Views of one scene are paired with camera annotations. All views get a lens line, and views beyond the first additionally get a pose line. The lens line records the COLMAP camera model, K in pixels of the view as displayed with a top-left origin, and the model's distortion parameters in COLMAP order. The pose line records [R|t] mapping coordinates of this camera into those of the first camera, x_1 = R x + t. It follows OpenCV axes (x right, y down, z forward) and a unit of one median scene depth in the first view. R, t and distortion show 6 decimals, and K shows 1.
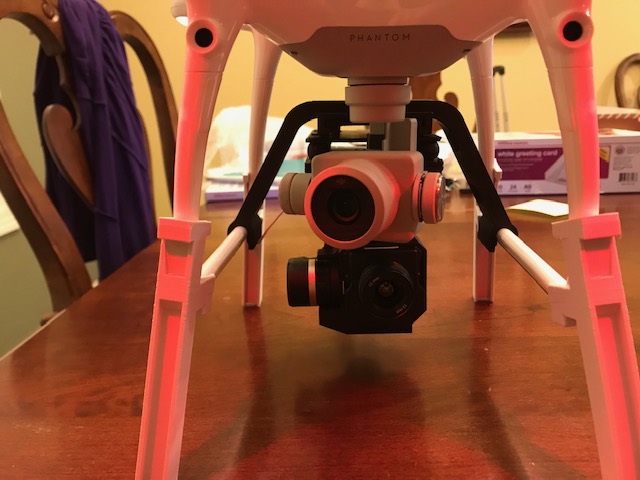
lens RADIAL K [[532.0, 0, 309.7], [0, 532.0, 242.4], [0, 0, 1]] dist [-0.002803, 0.013552]
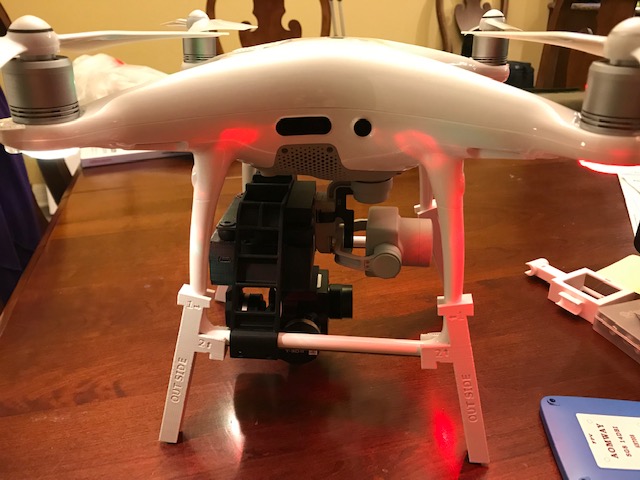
lens RADIAL K [[532.0, 0, 308.3], [0, 532.0, 247.9], [0, 0, 1]] dist [-0.002803, 0.013552]
pose [[0.958618, -0.093969, 0.268740, -0.069677], [0.039120, 0.978481, 0.202596, -0.130164], [-0.281995, -0.183699, 0.941665, -0.165240]]
